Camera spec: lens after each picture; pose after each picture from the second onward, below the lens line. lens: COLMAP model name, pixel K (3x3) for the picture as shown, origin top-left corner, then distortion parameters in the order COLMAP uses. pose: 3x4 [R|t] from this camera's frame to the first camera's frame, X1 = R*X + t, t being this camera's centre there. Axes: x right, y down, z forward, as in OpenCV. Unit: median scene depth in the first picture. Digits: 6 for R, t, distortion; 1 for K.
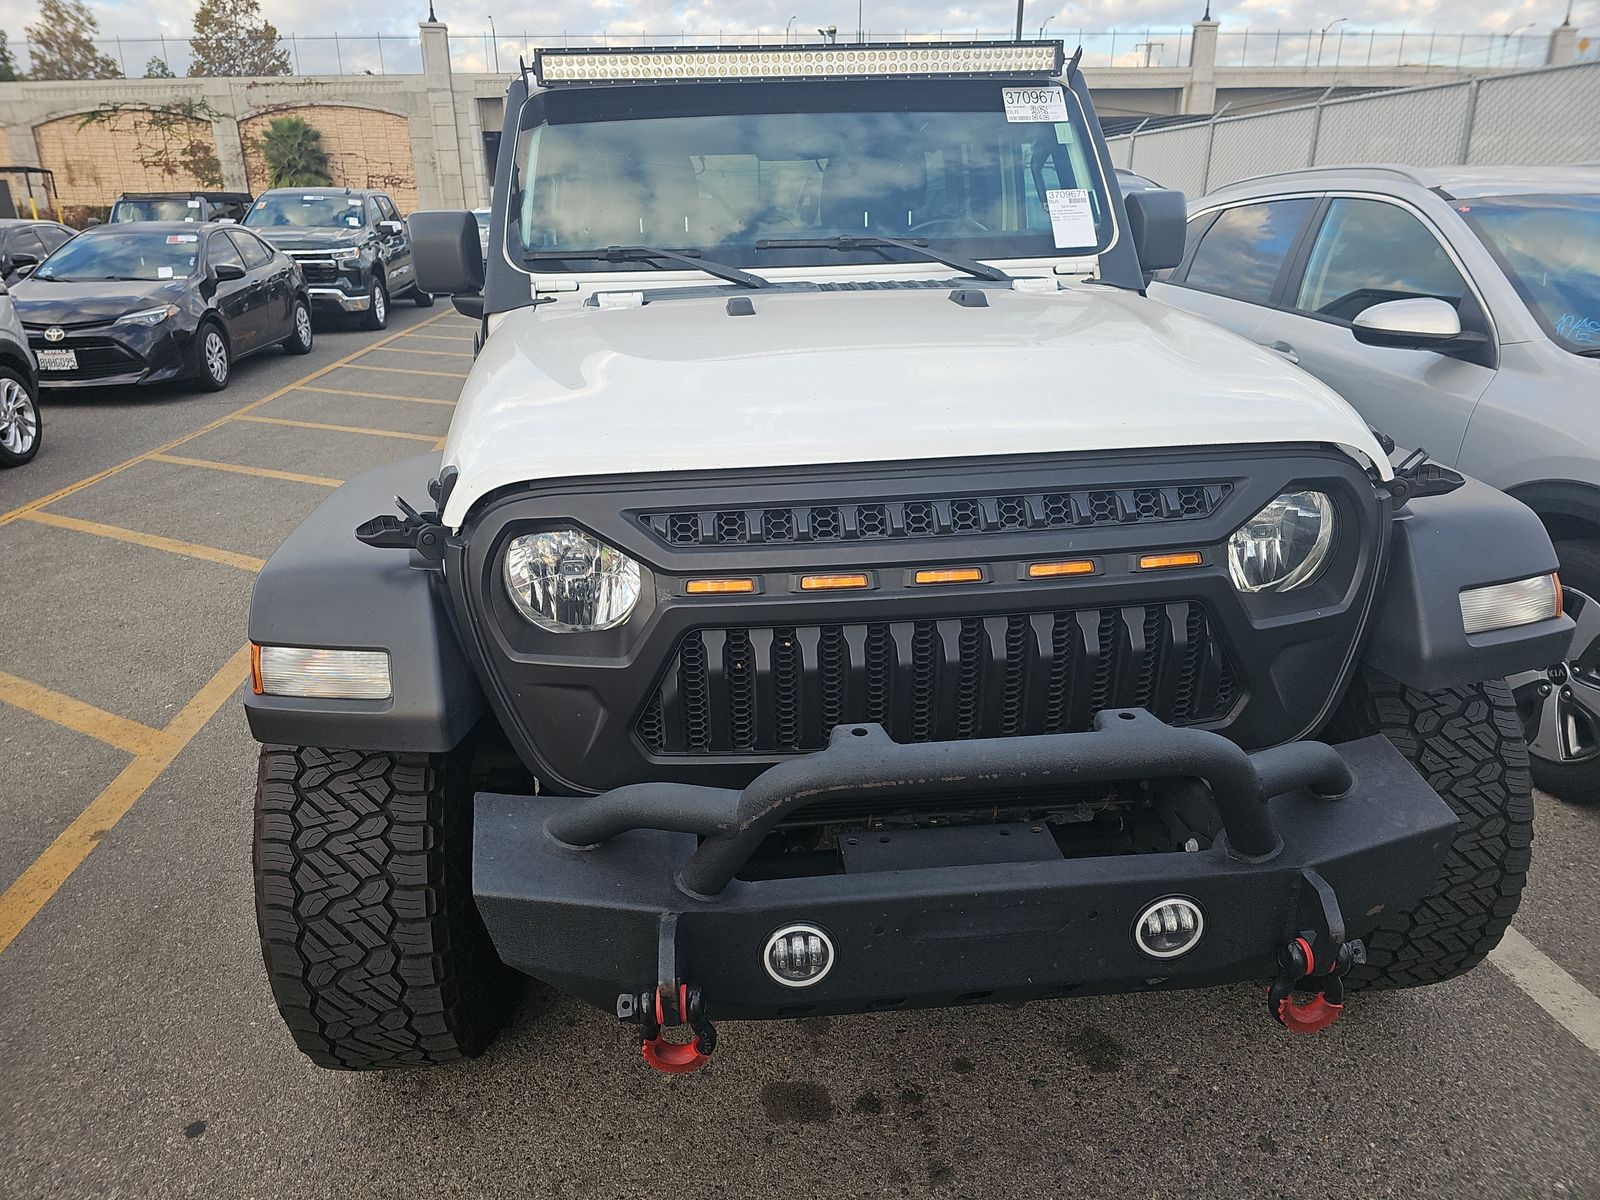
lens RADIAL K [[1060.6, 0, 808.0], [0, 1060.6, 598.1], [0, 0, 1]] dist [0.043783, -0.040573]
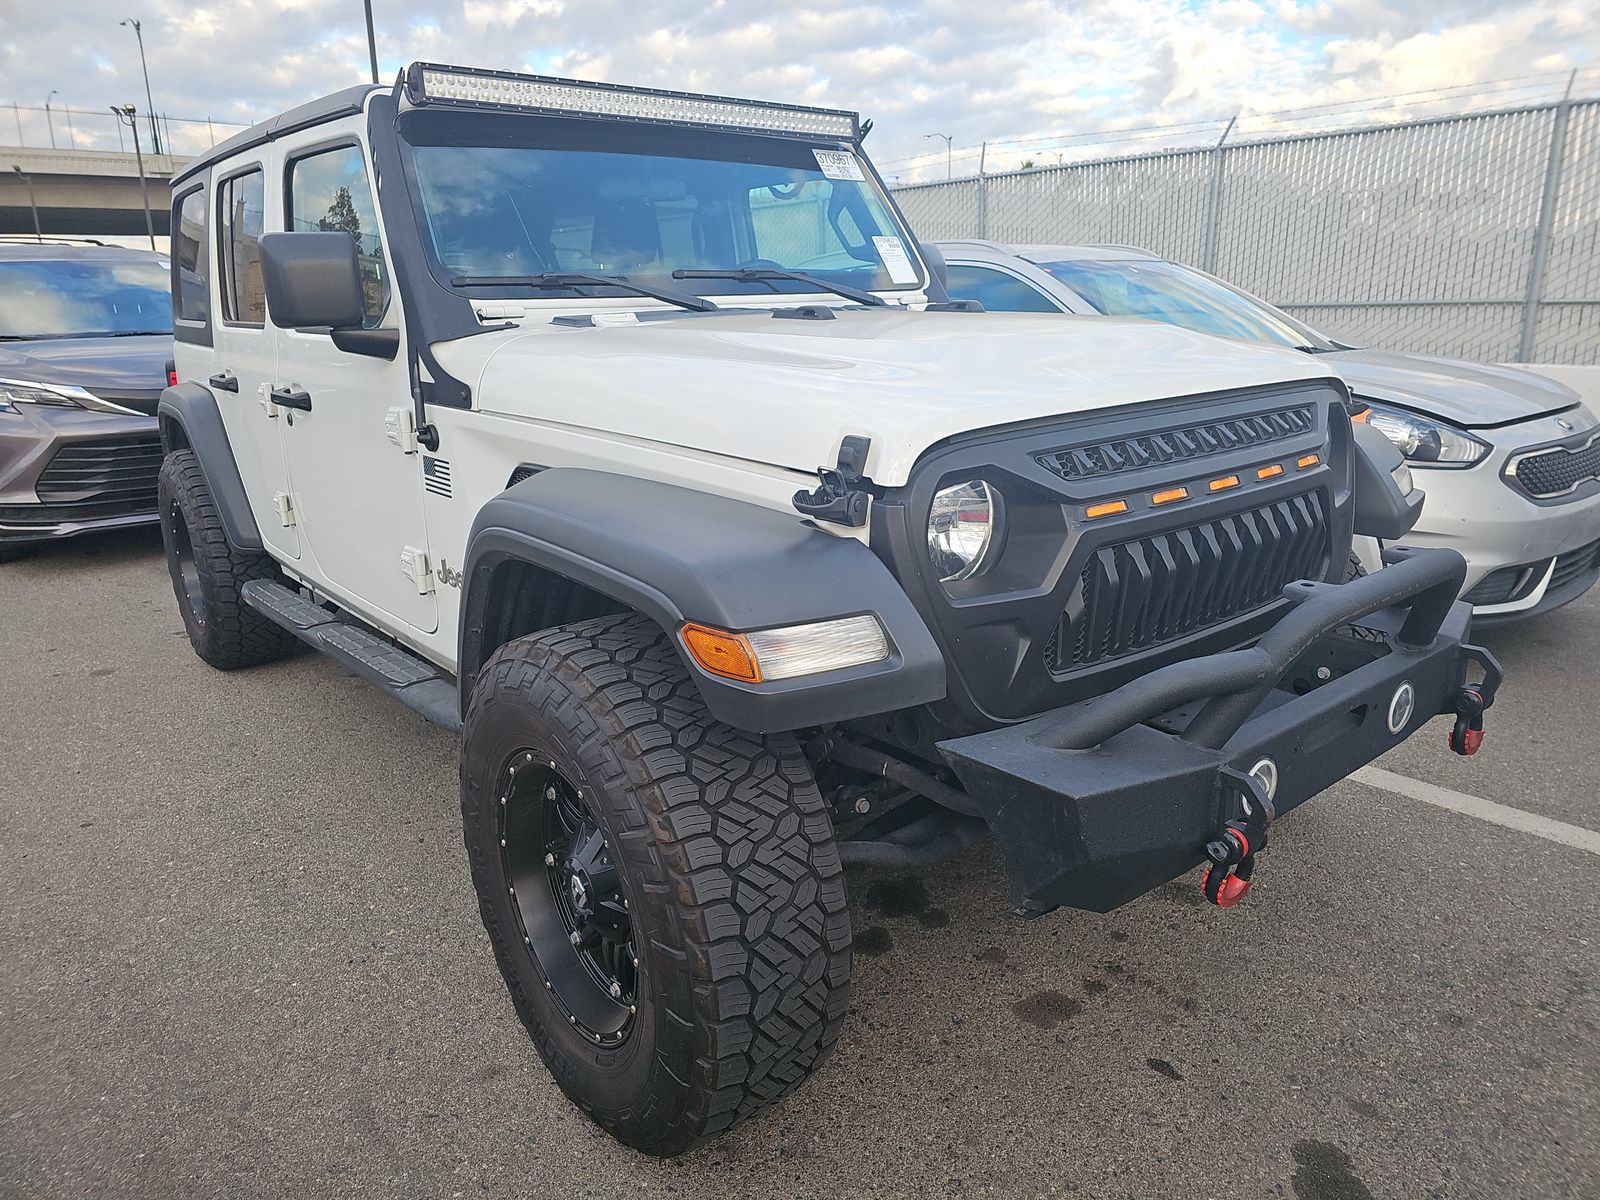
lens RADIAL K [[1060.6, 0, 805.3], [0, 1060.6, 606.3], [0, 0, 1]] dist [0.043783, -0.040573]
pose [[0.826548, -0.151496, 0.542096, -0.584668], [0.195766, 0.980344, -0.024519, 0.033314], [-0.527726, 0.126390, 0.839959, 0.119776]]
